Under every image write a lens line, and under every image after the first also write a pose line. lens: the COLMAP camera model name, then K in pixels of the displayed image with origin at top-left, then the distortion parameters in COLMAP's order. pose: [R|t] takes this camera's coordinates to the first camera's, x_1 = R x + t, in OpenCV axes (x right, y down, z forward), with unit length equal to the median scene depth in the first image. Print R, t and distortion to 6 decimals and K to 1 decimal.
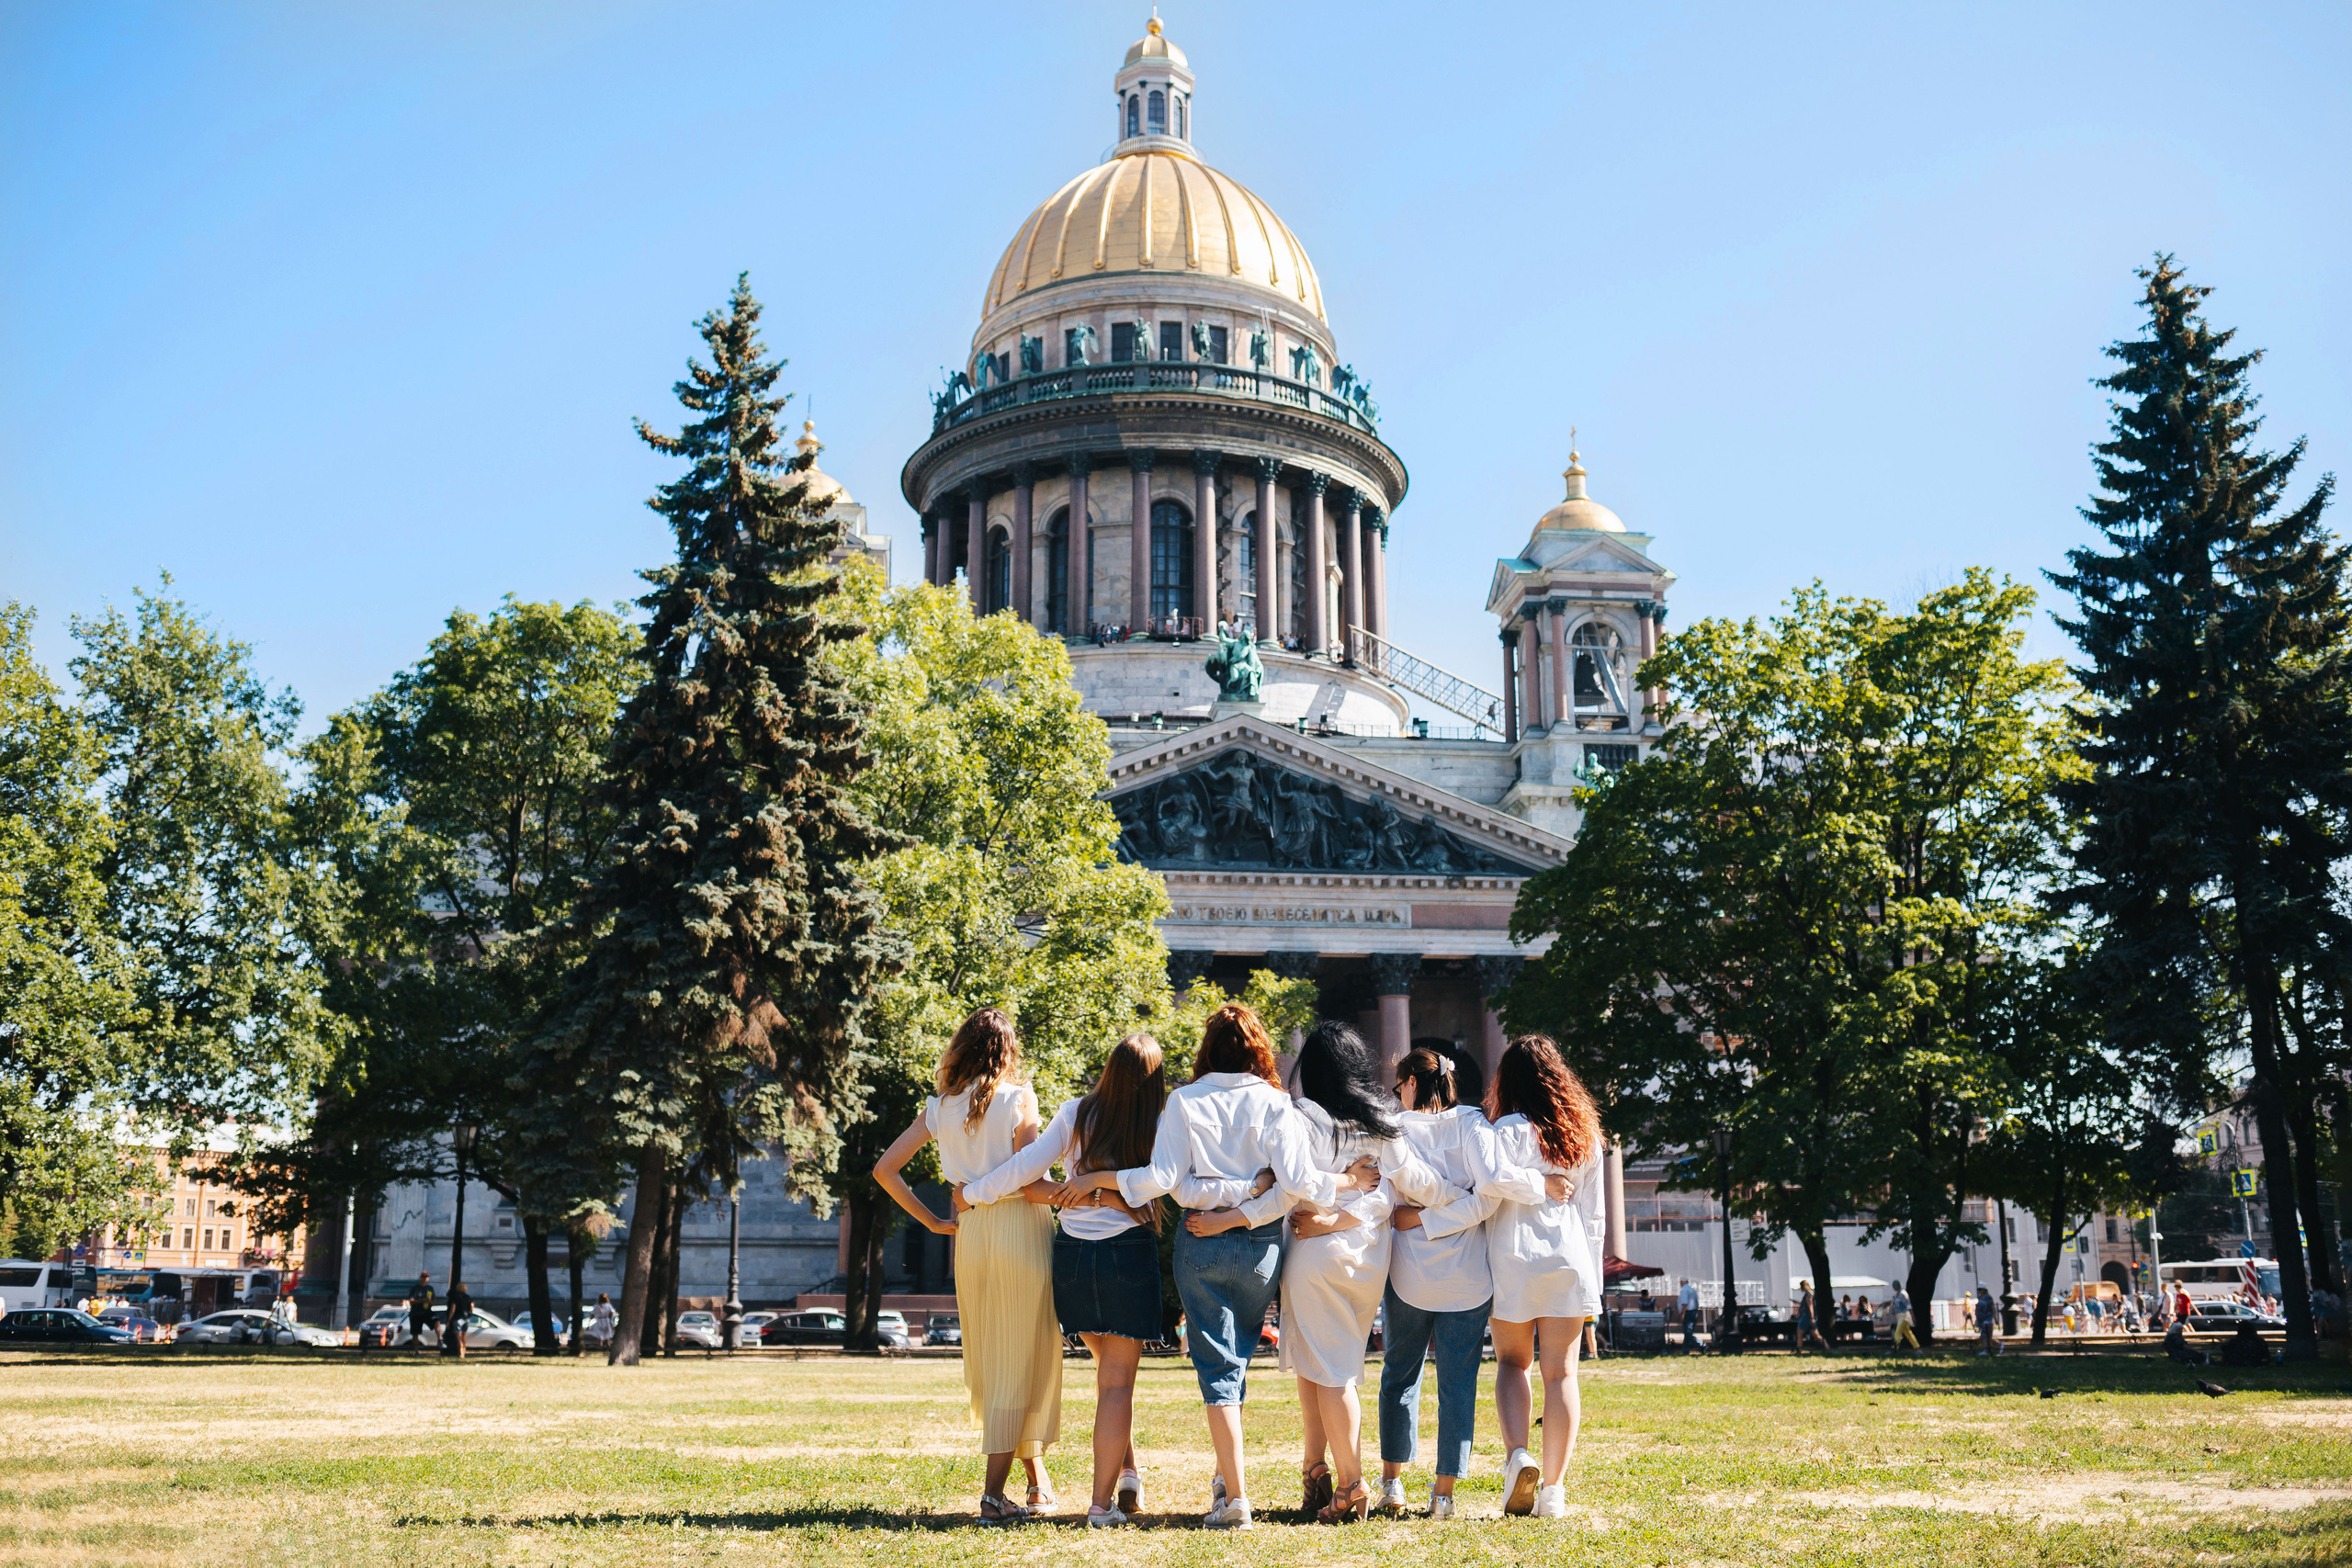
lens RADIAL K [[2315.7, 0, 1169.0], [0, 2315.7, 798.5], [0, 0, 1]] dist [-0.040029, 0.000000]
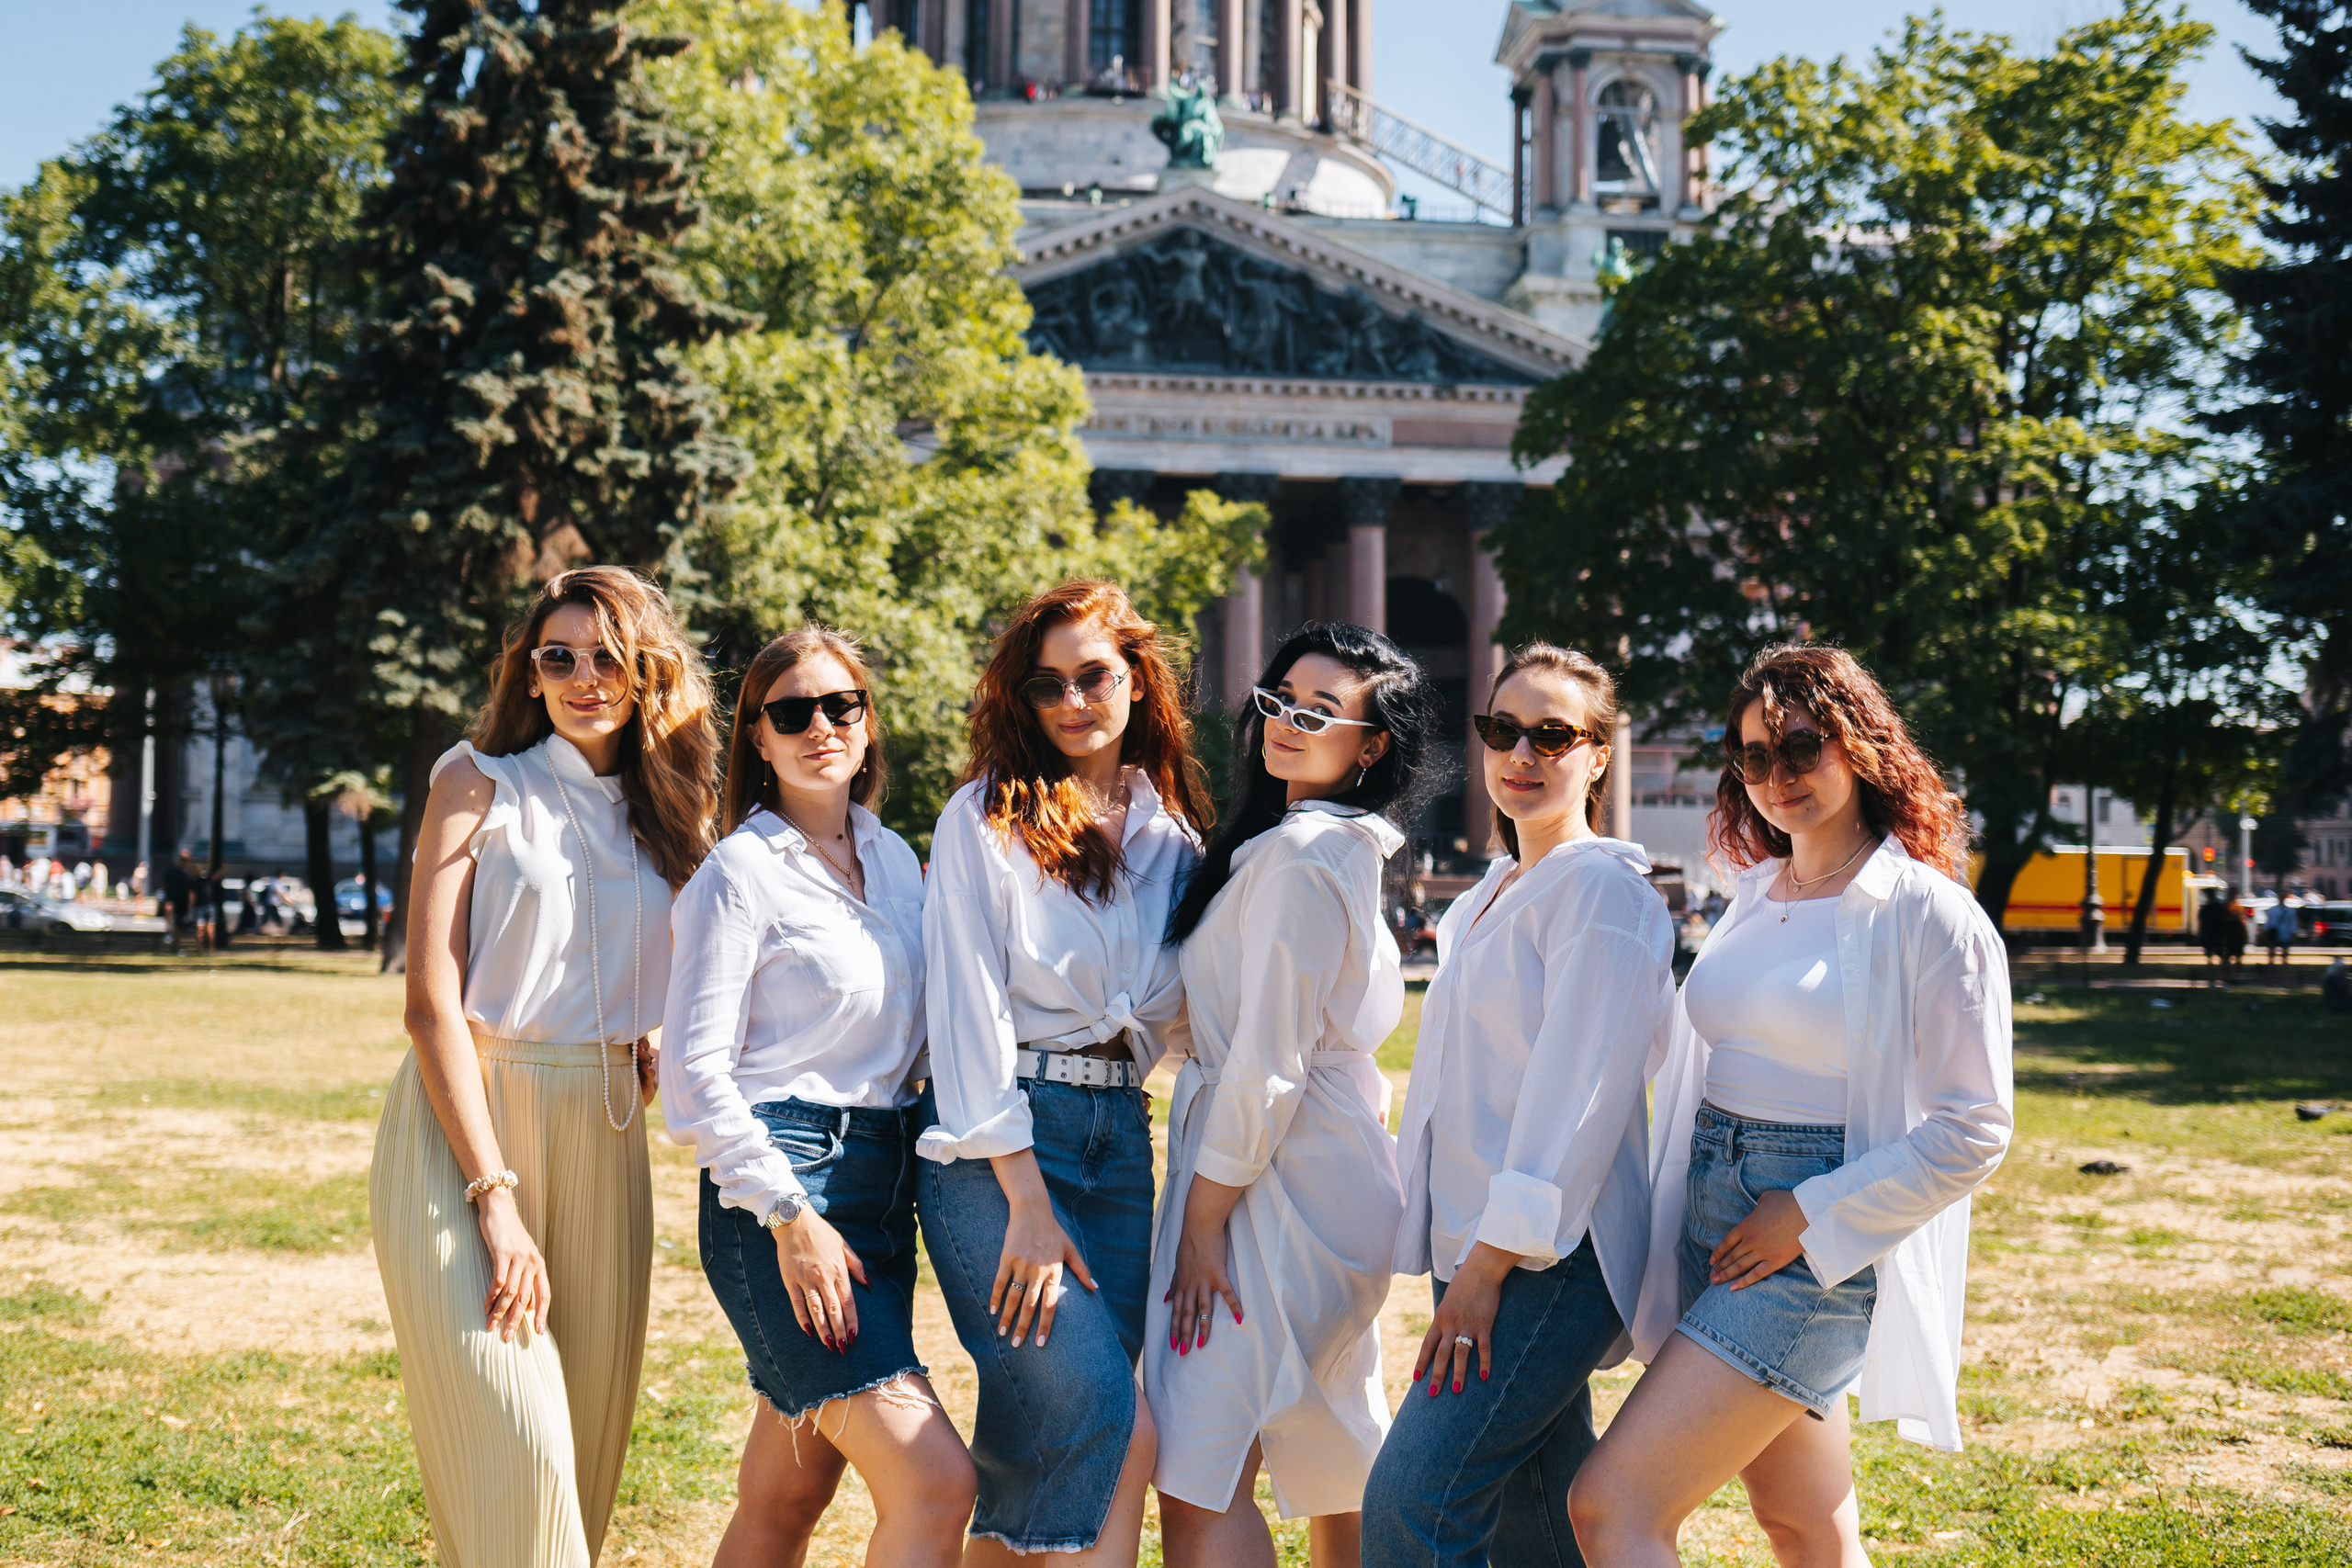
lens RADIAL K [[2543.6, 0, 1043.8], [0, 2543.6, 767.9], [0, 0, 1]] dist [-0.056082, 0.000000]
pose [[0.999454, 0.017177, -0.028215, 0.011152], [-0.011776, 0.983322, 0.181490, 0.007865], [0.030862, -0.181058, 0.982988, 0.108606]]
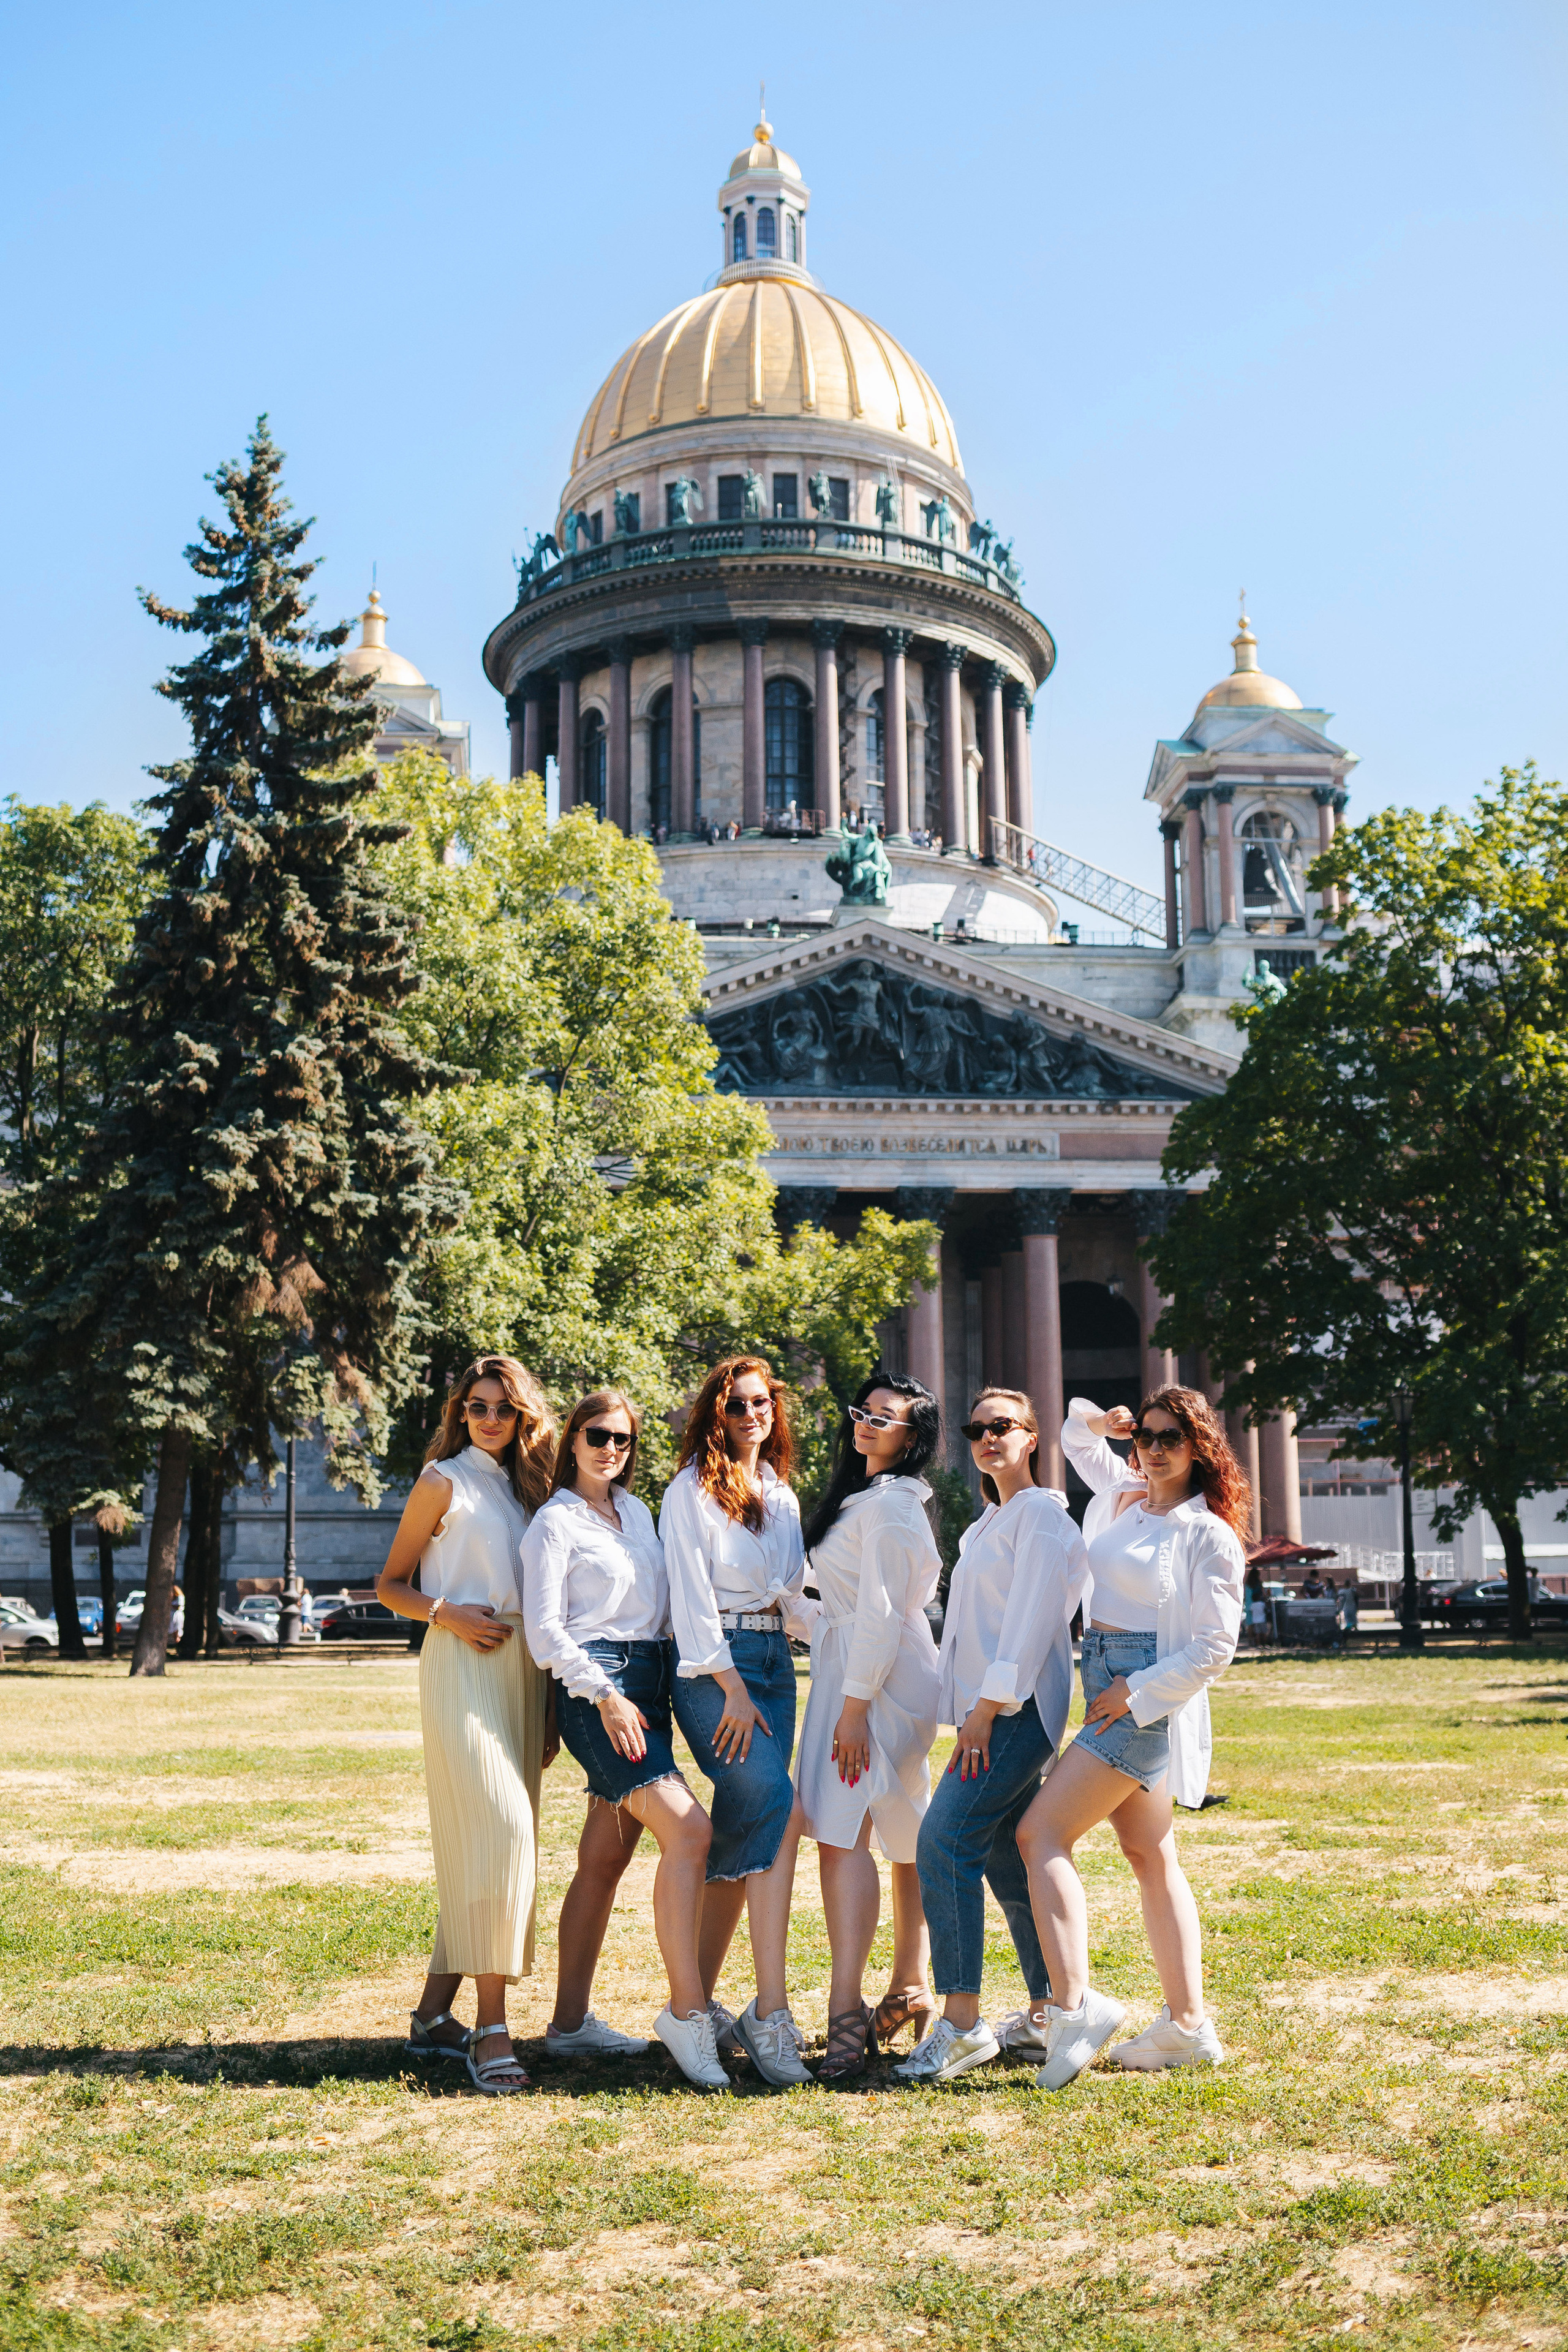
lens RADIAL K [[2543.9, 0, 775.7], [0, 2543.9, 1168.2], [0, 0, 1]] dist [-0.056082, 0.000000]
pose [[0.999878, -0.009022, -0.012768, 0.013330], [0.009800, 0.998010, 0.062284, -0.004145], [0.012180, -0.062401, 0.997977, 0.037681]]
